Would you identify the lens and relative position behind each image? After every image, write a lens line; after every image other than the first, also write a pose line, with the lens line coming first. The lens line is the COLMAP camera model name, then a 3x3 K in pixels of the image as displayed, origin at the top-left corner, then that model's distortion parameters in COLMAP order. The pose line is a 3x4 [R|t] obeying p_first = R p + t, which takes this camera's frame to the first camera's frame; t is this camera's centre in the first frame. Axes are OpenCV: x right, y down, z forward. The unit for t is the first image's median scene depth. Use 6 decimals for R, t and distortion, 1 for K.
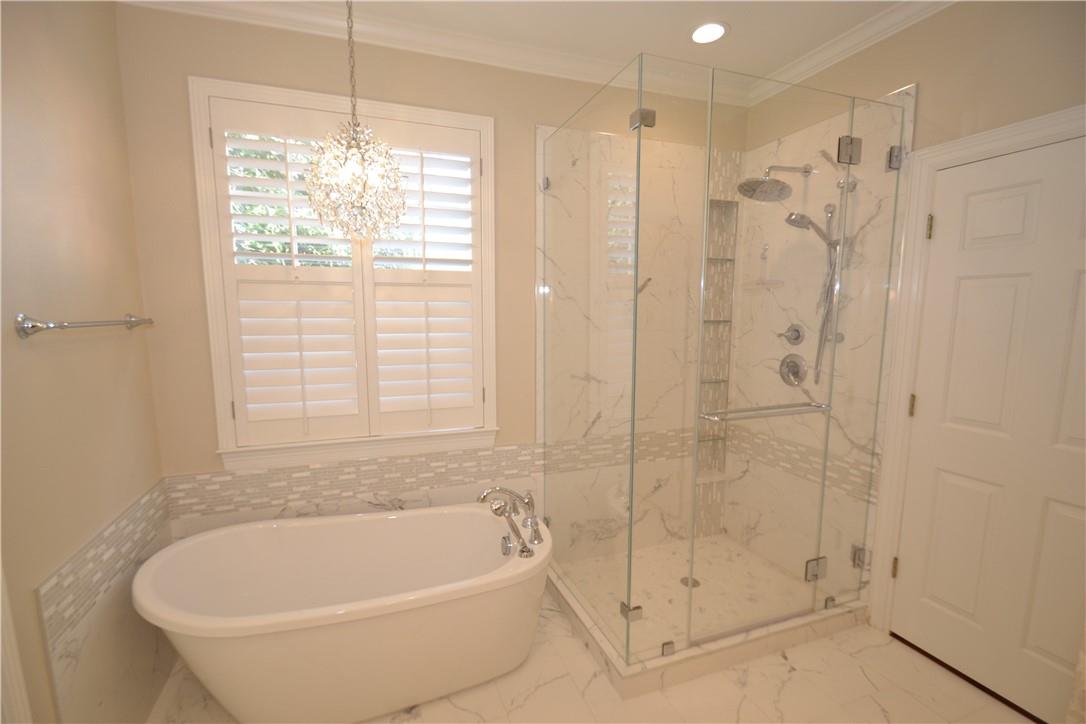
lens RADIAL K [[482.6, 0, 523.9], [0, 482.6, 379.8], [0, 0, 1]] dist [0.008407, -0.007703]
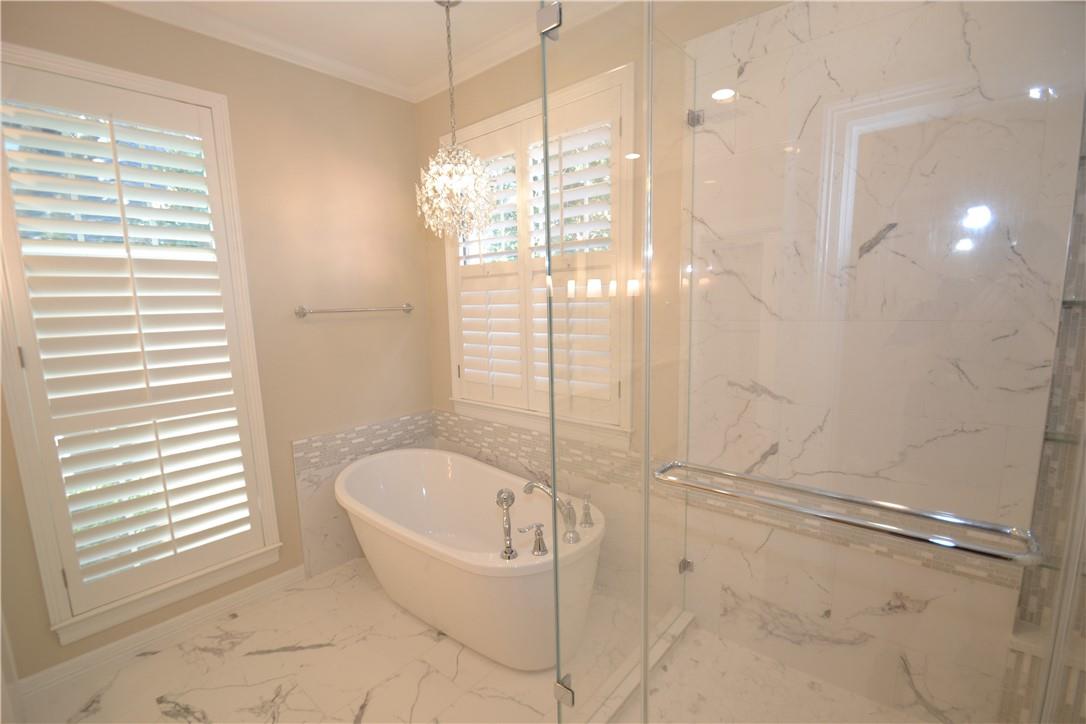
lens RADIAL K [[482.6, 0, 530.9], [0, 482.6, 379.9], [0, 0, 1]] dist [0.008407, -0.007703]
pose [[0.490816, 0.129802, -0.861540, 0.639175], [-0.092782, 0.991004, 0.096449, -0.059923], [0.866309, 0.032597, 0.498444, 0.446396]]
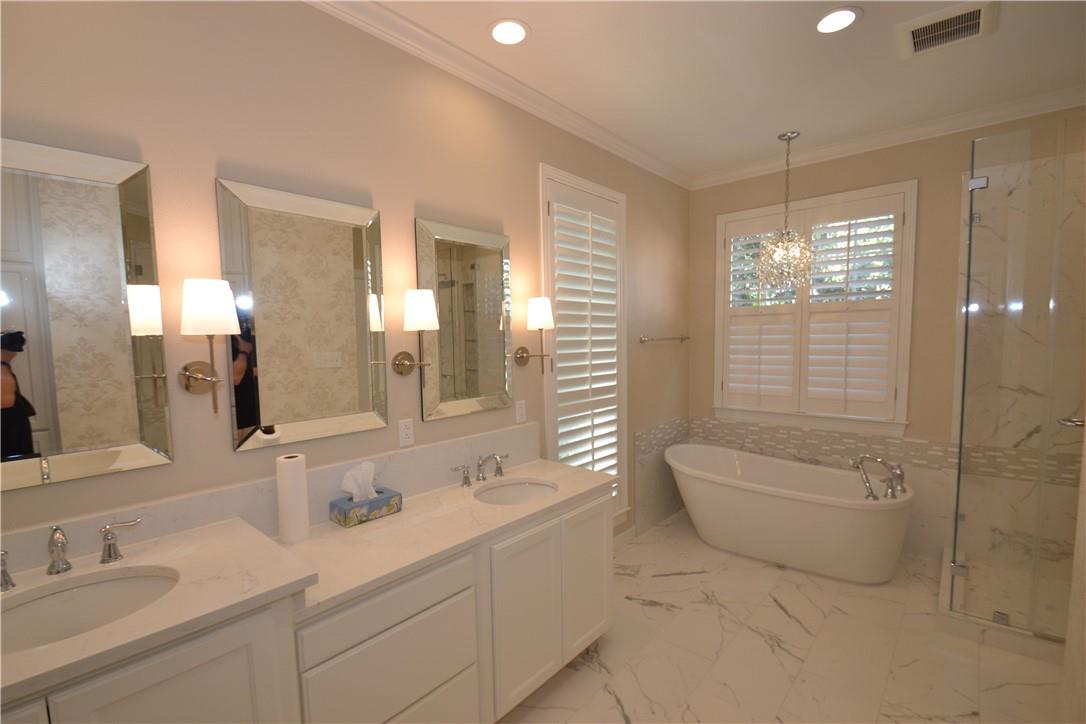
lens RADIAL K [[482.6, 0, 538.3], [0, 482.6, 380.2], [0, 0, 1]] dist [0.008407, -0.007703]
pose [[0.486875, 0.069980, -0.870664, 0.603899], [-0.100977, 0.994612, 0.023476, 0.063527], [0.867616, 0.076487, 0.491318, -0.472384]]
